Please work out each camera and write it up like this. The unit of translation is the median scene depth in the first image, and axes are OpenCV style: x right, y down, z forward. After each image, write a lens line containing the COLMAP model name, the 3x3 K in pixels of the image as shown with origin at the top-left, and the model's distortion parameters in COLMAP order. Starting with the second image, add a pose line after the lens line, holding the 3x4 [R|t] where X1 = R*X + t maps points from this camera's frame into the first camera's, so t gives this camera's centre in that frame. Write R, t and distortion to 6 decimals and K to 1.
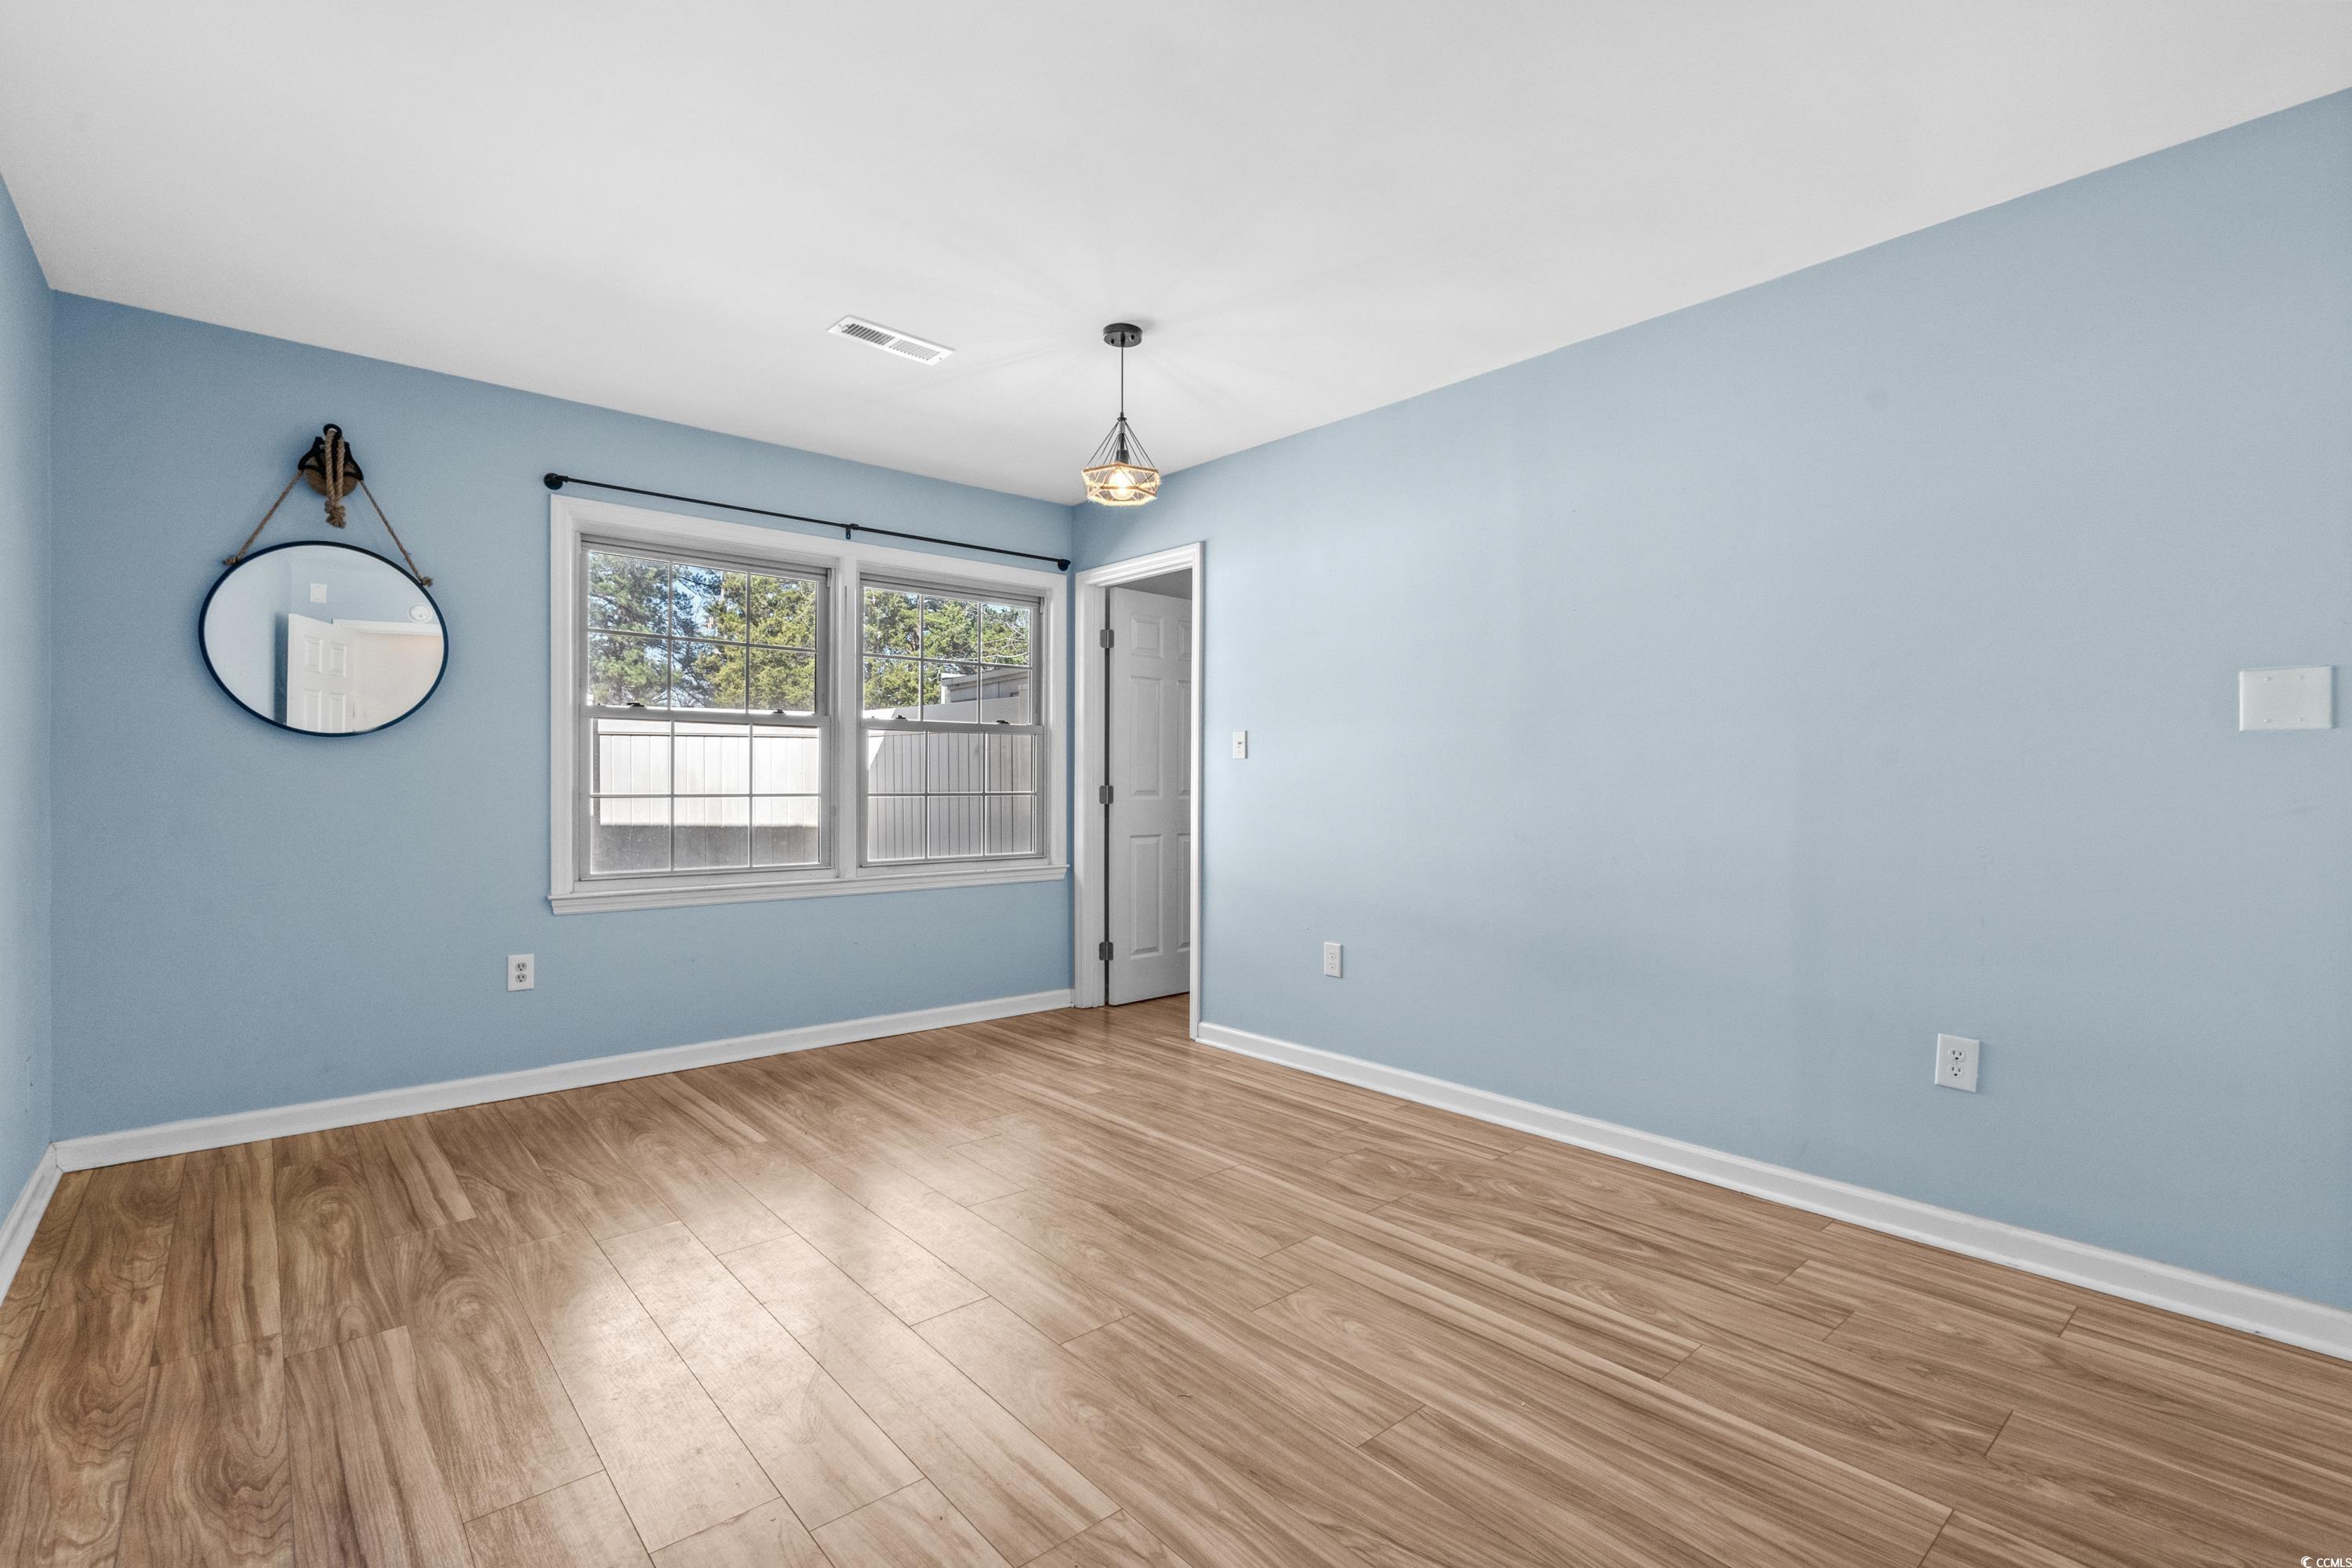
lens RADIAL K [[1072.5, 0, 1184.9], [0, 1072.5, 783.5], [0, 0, 1]] dist [-0.002550, -0.000039]
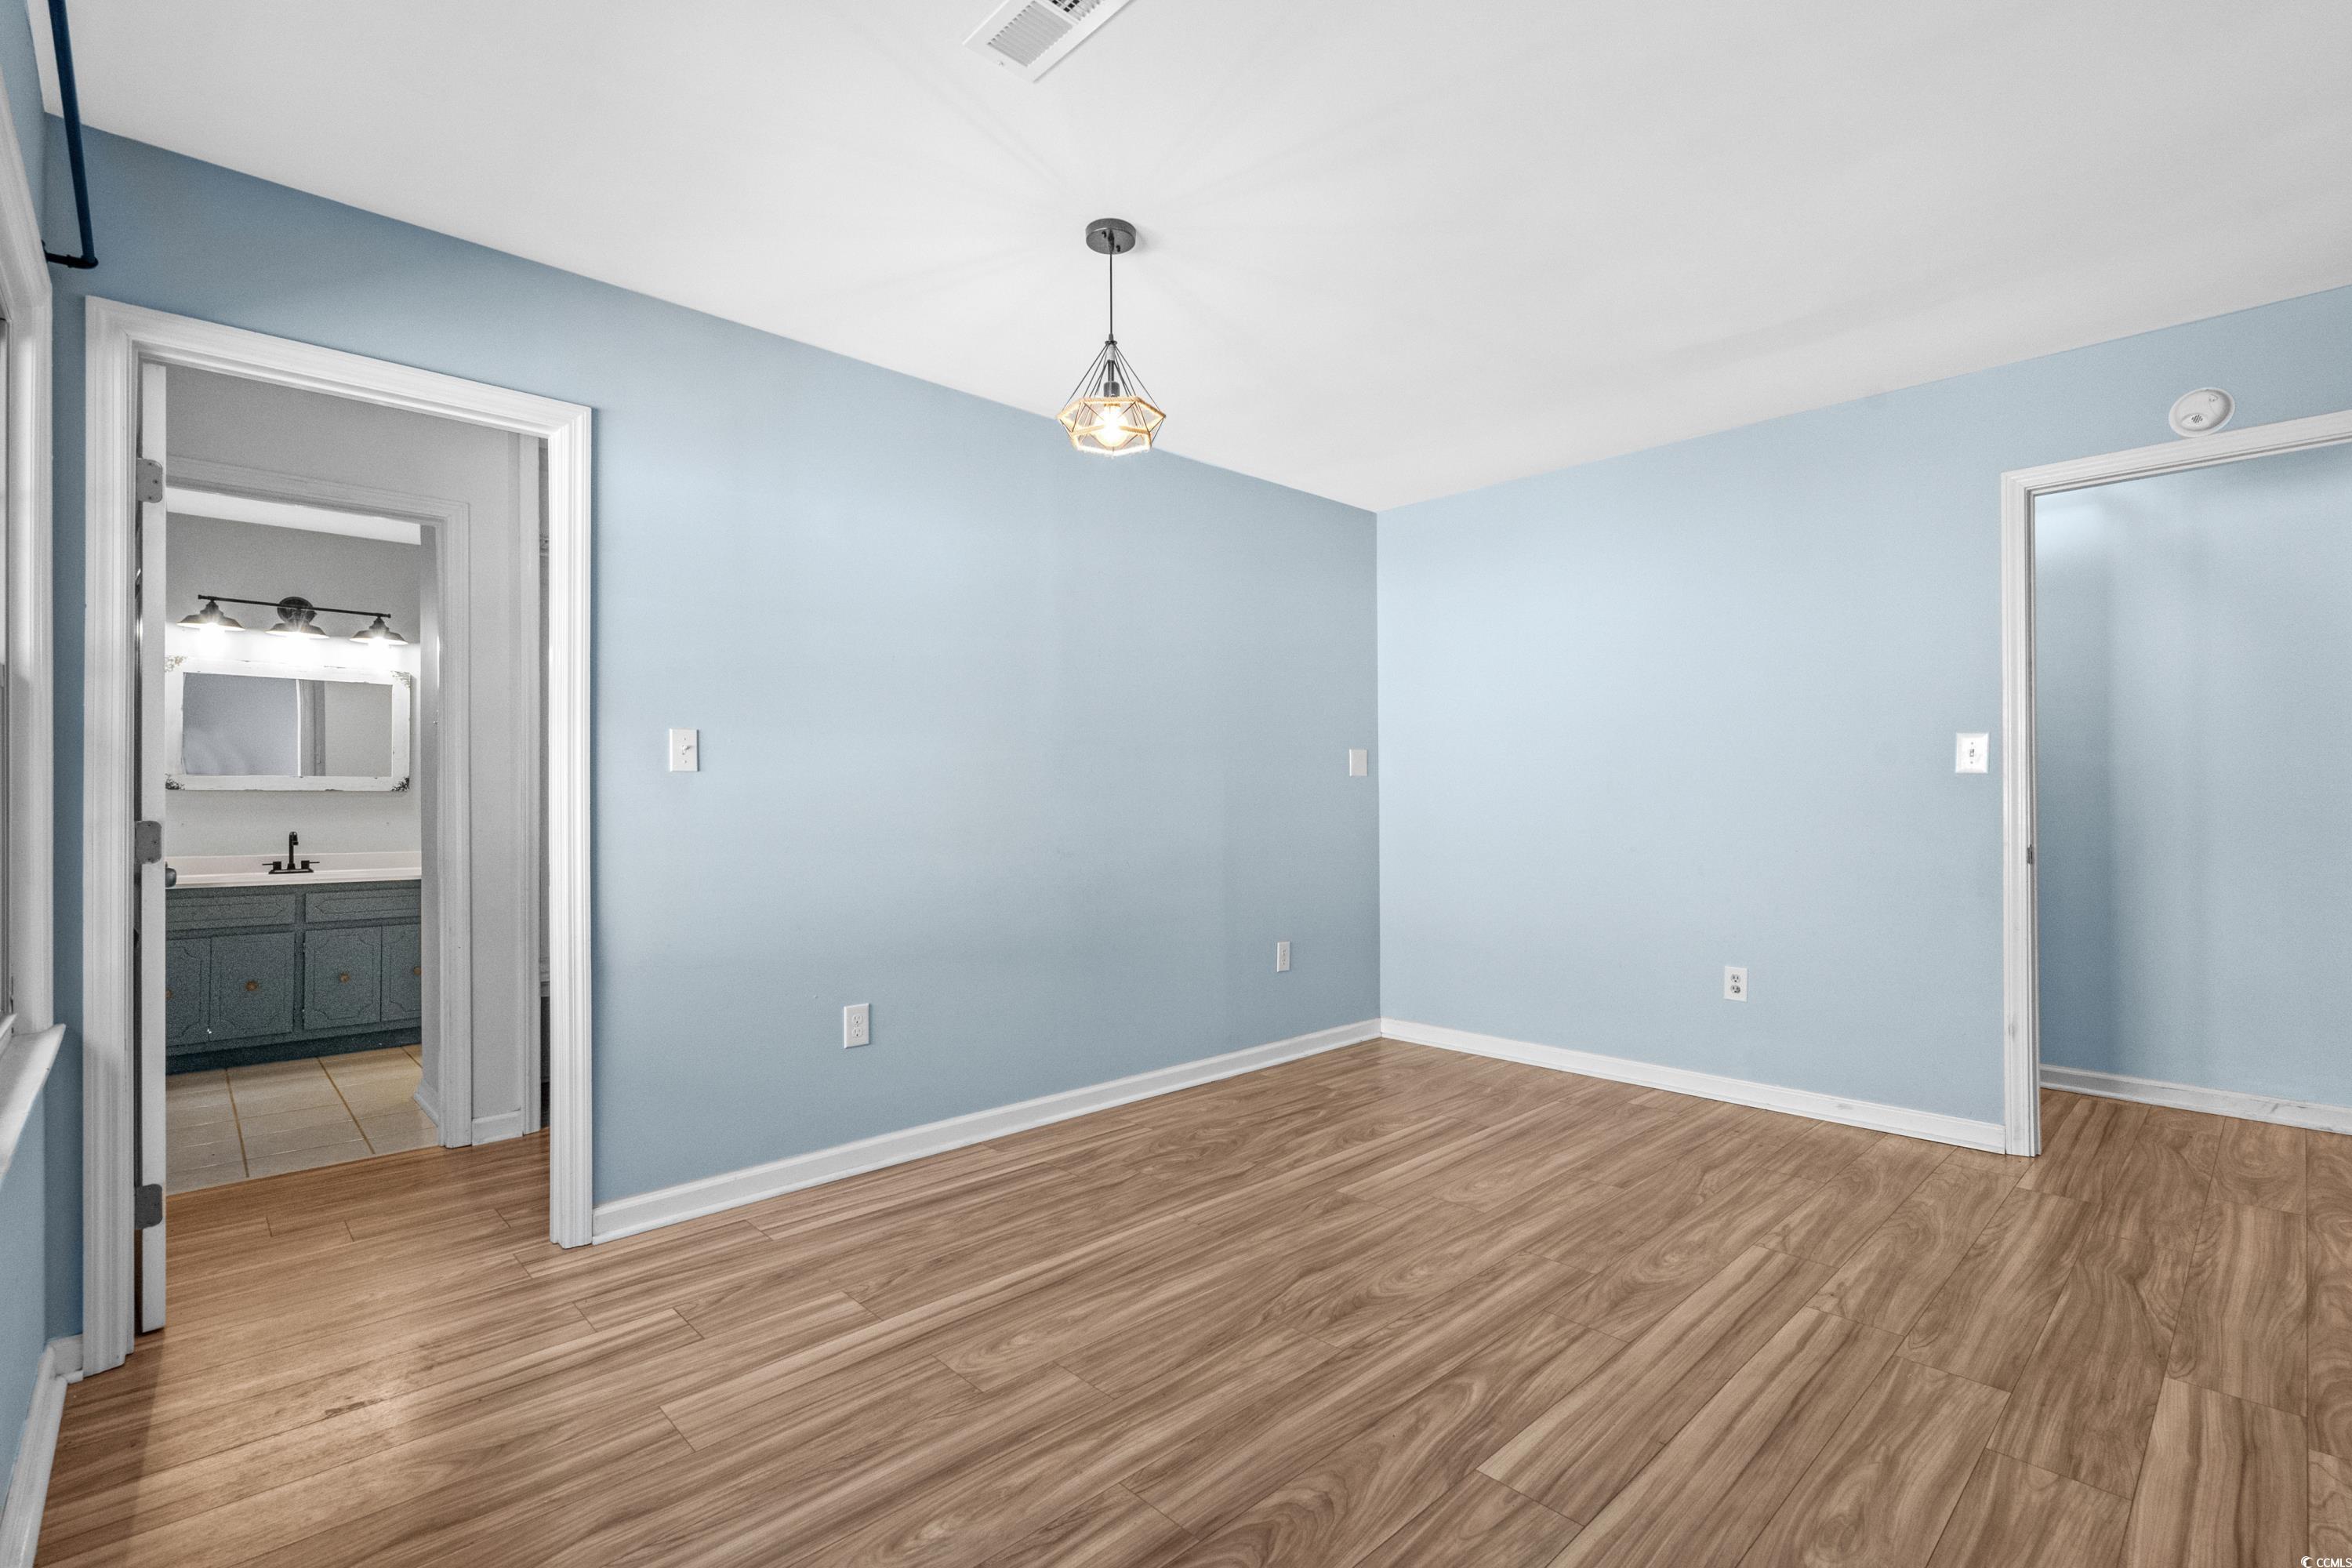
lens RADIAL K [[1072.5, 0, 1184.9], [0, 1072.5, 783.5], [0, 0, 1]] dist [-0.002550, -0.000039]
pose [[-0.045984, 0.012049, 0.998870, -0.834128], [0.007594, 0.999903, -0.011712, -0.007029], [-0.998913, 0.007047, -0.046071, 0.973409]]
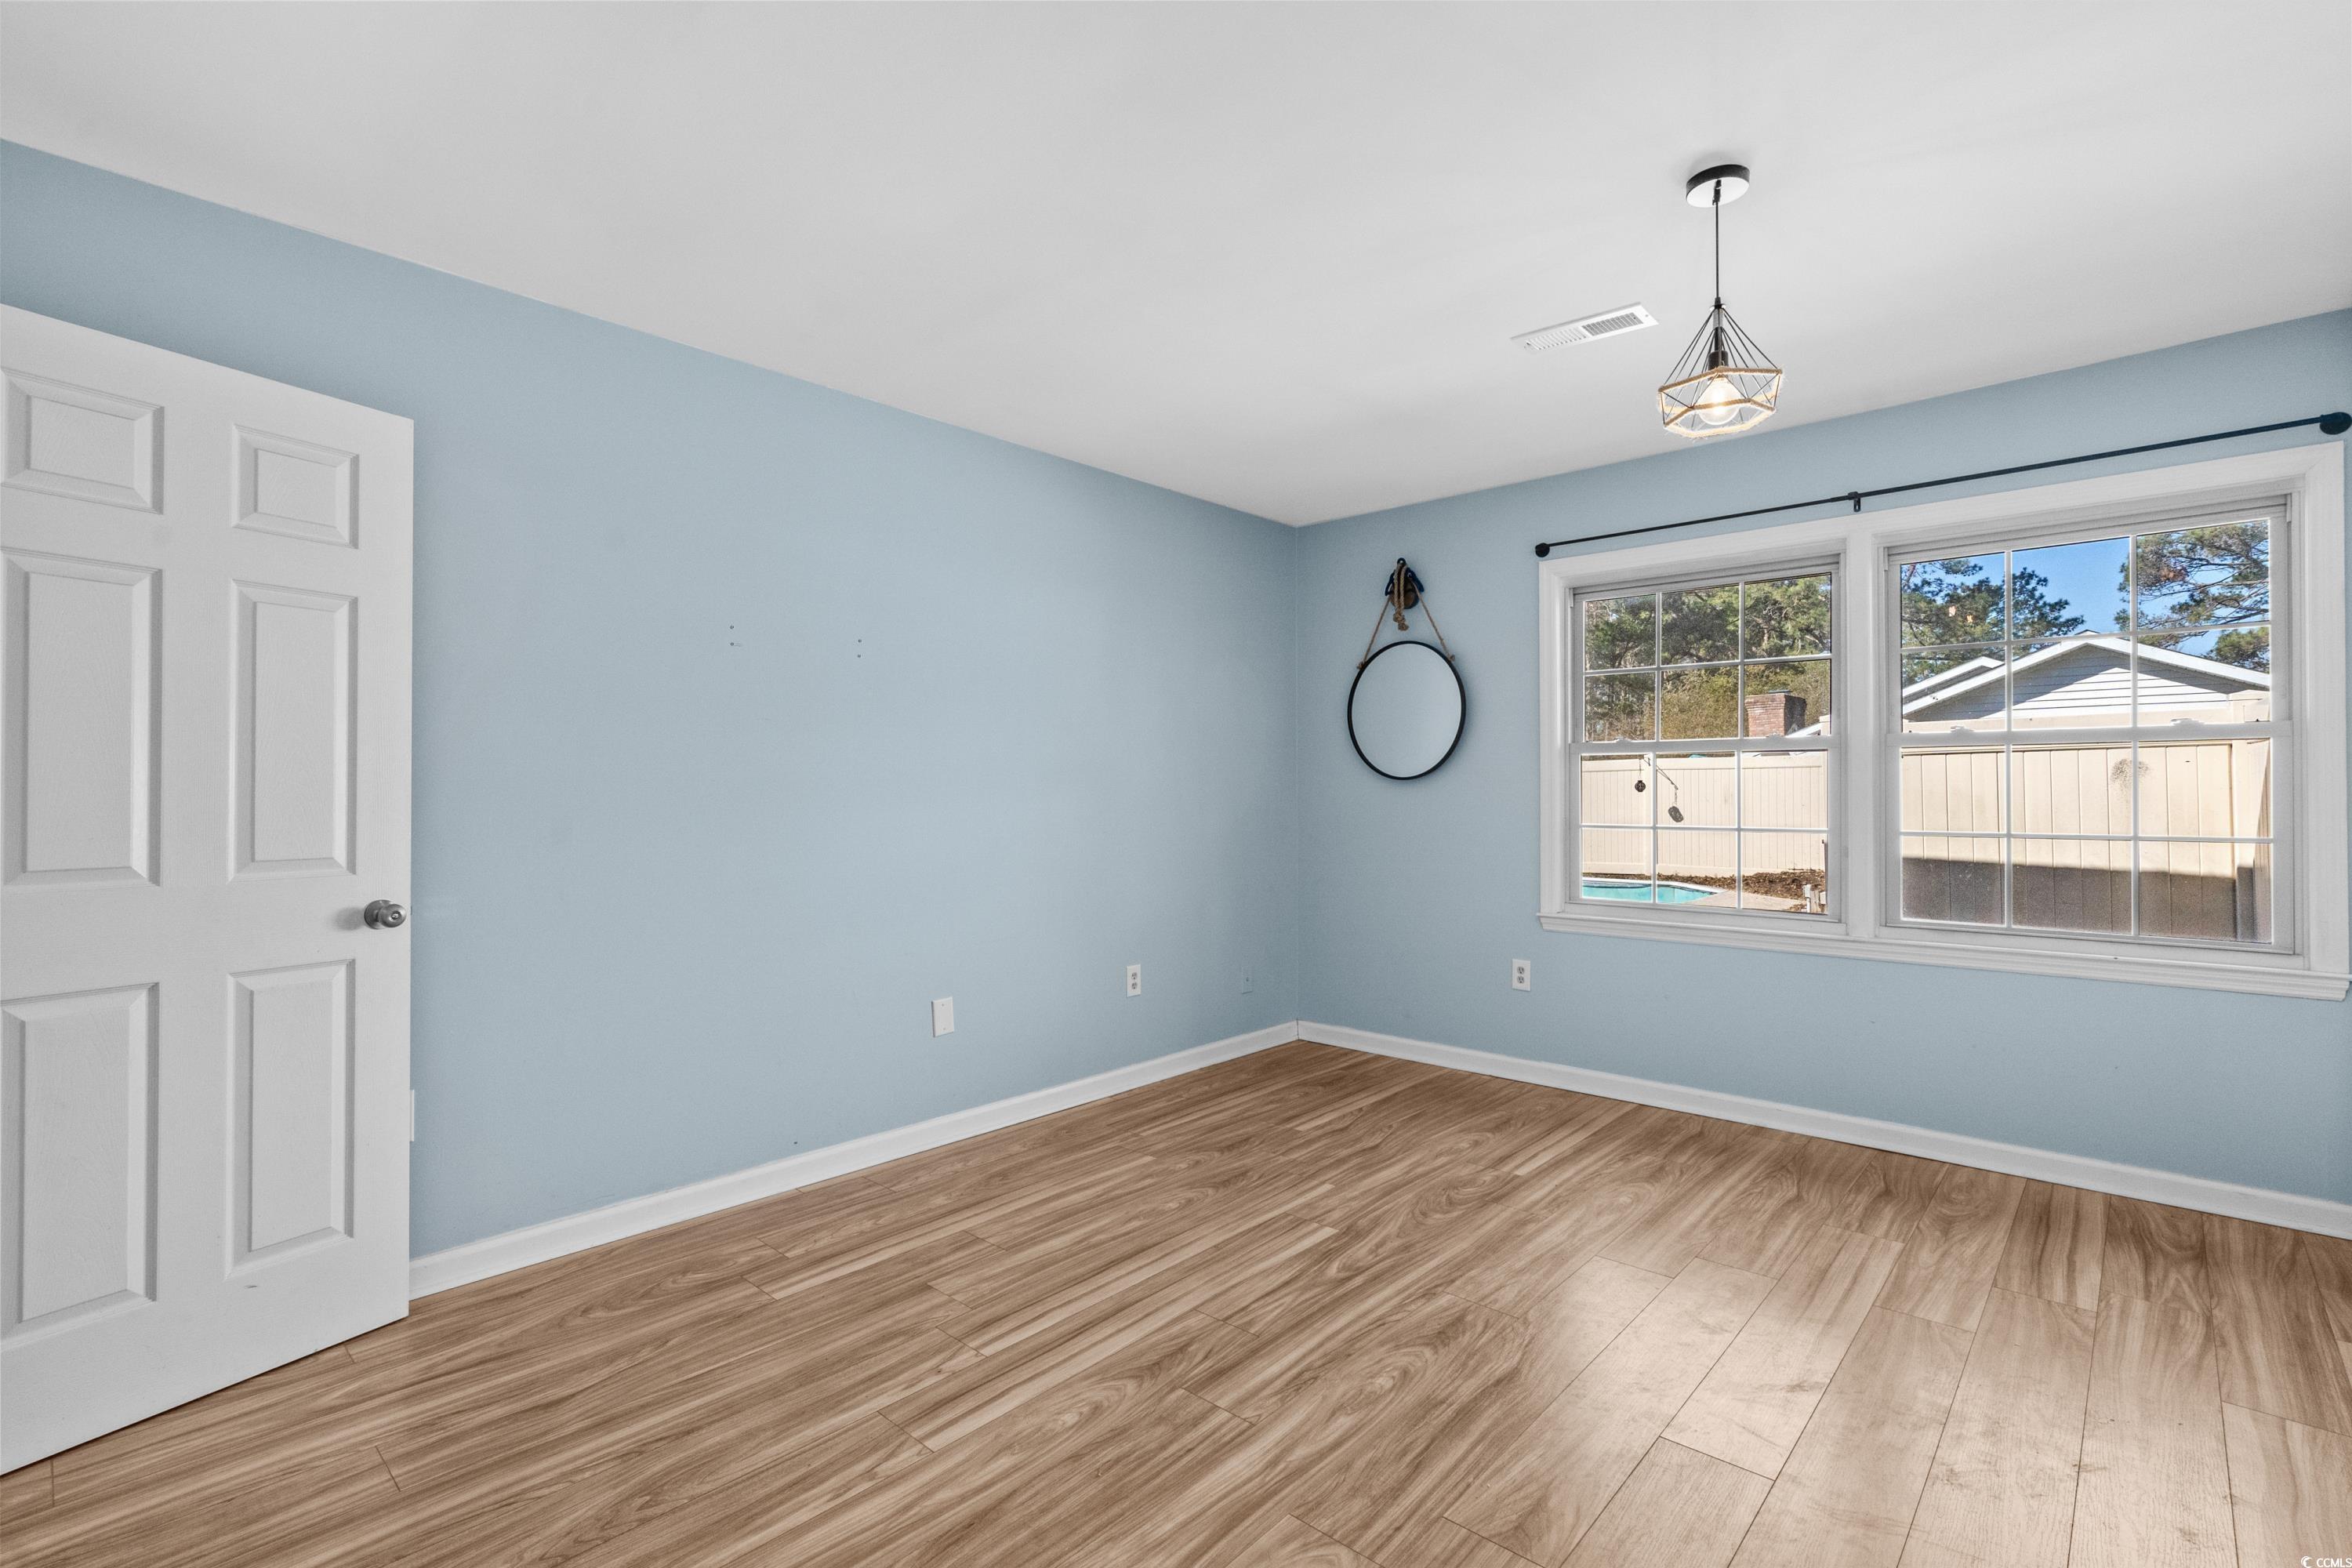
lens RADIAL K [[1062.1, 0, 1176.0], [0, 1062.1, 784.0], [0, 0, 1]] dist [-0.003800, -0.000198]
pose [[0.104503, -0.010123, -0.994473, 0.575272], [0.001662, 0.999949, -0.010004, -0.025573], [0.994523, -0.000607, 0.104515, 0.575422]]
